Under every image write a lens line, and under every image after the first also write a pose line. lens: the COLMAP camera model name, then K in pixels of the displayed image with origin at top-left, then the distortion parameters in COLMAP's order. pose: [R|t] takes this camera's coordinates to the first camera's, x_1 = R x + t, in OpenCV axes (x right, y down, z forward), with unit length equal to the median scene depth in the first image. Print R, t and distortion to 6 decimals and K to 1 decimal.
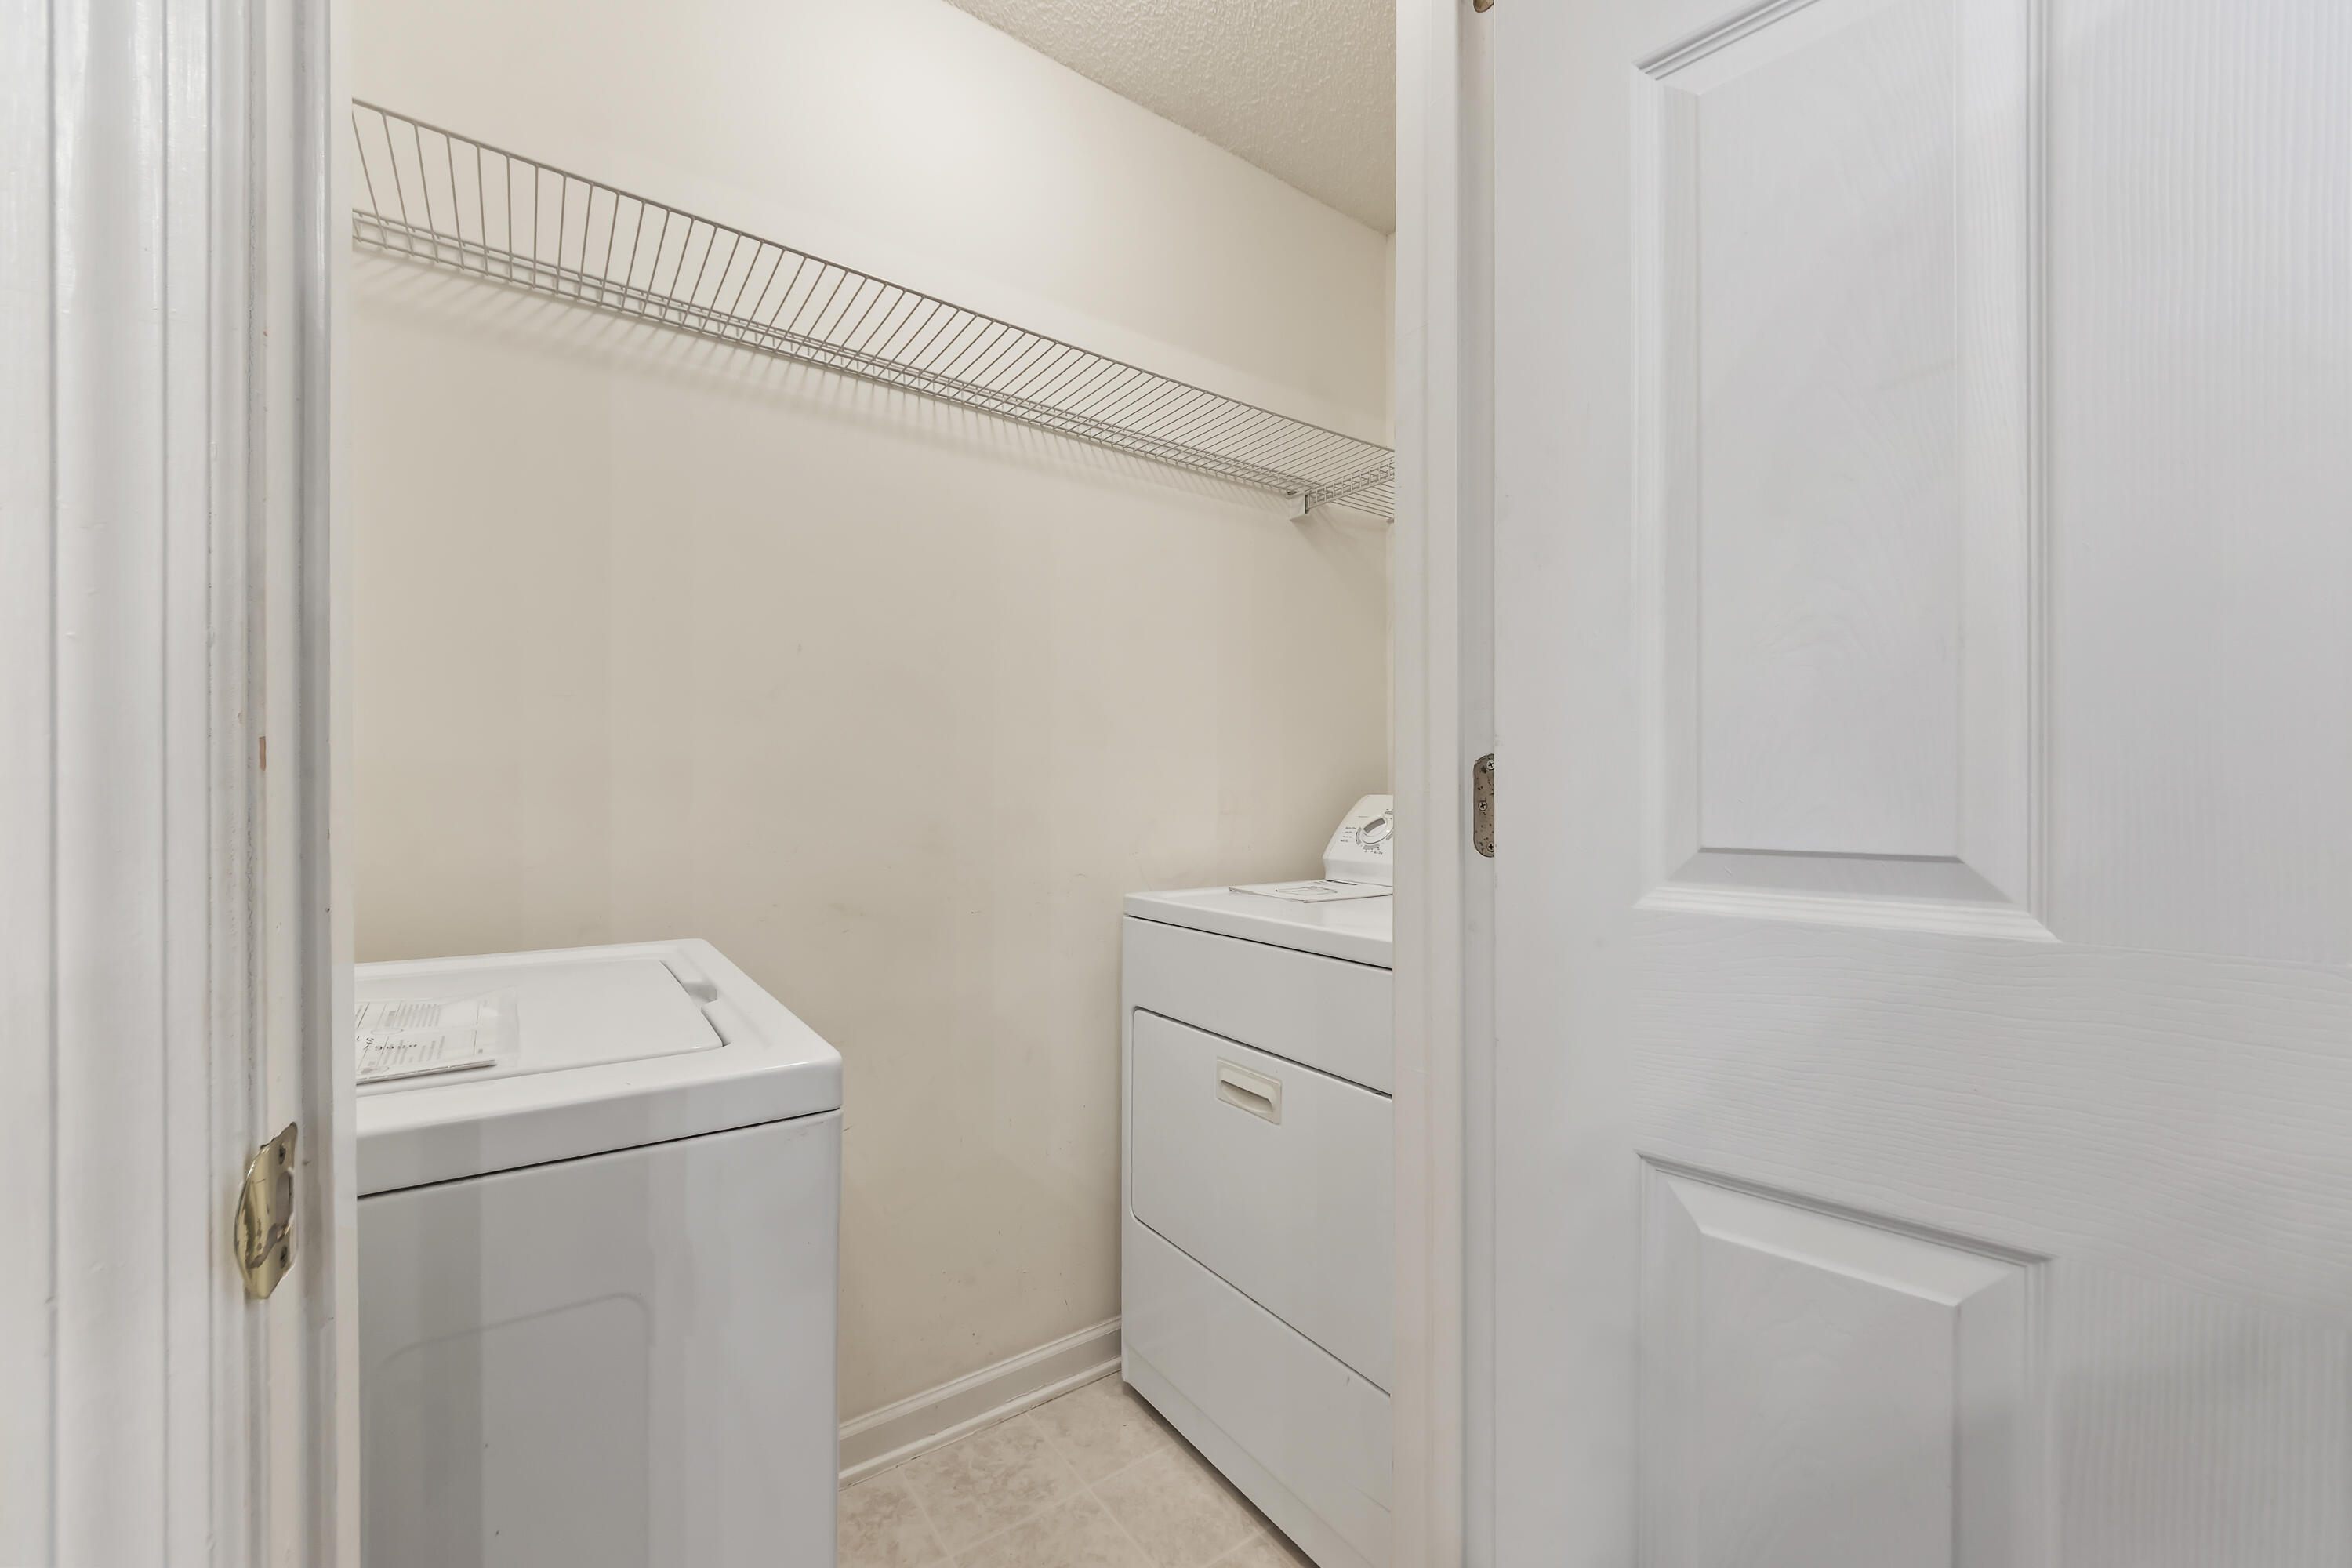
lens RADIAL K [[894.5, 0, 1175.9], [0, 894.5, 795.2], [0, 0, 1]] dist [0.002543, -0.000150]
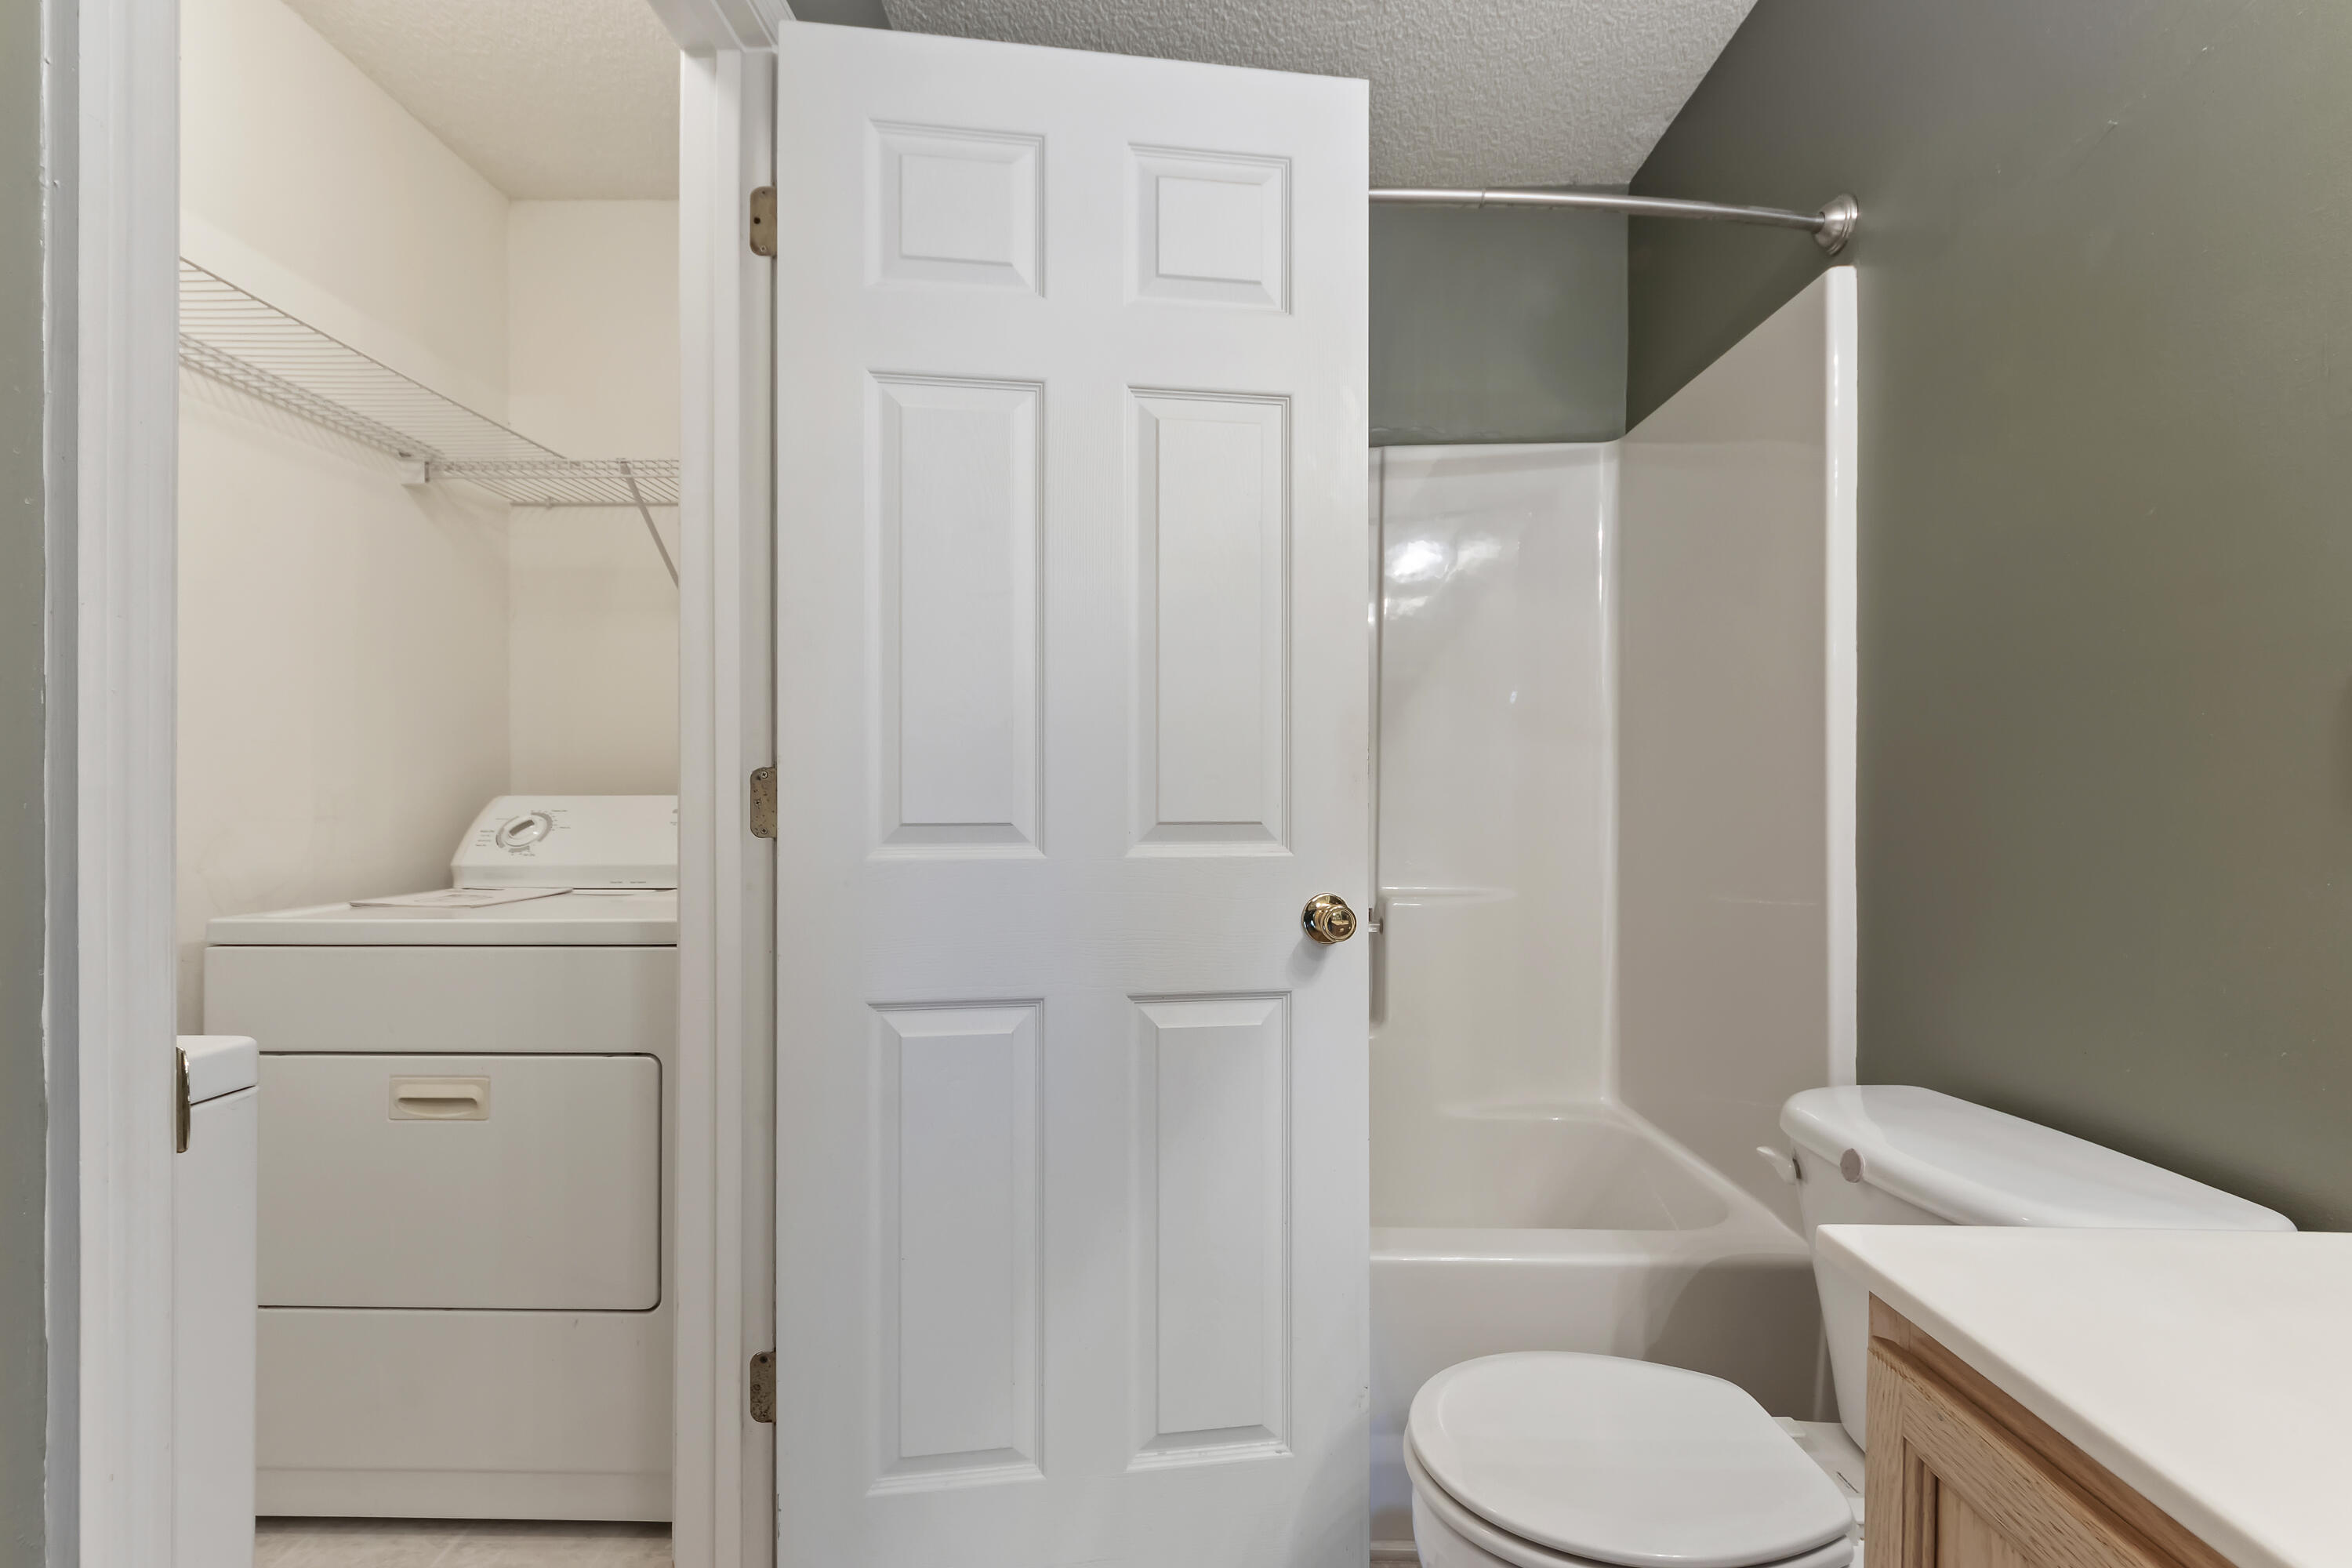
lens RADIAL K [[1169.5, 0, 1176.0], [0, 1169.5, 784.0], [0, 0, 1]] dist [0.000090, 0.000080]
pose [[0.593532, 0.007145, 0.804778, -0.378557], [0.002137, 0.999943, -0.010454, 0.001604], [-0.804807, 0.007924, 0.593483, -0.324958]]
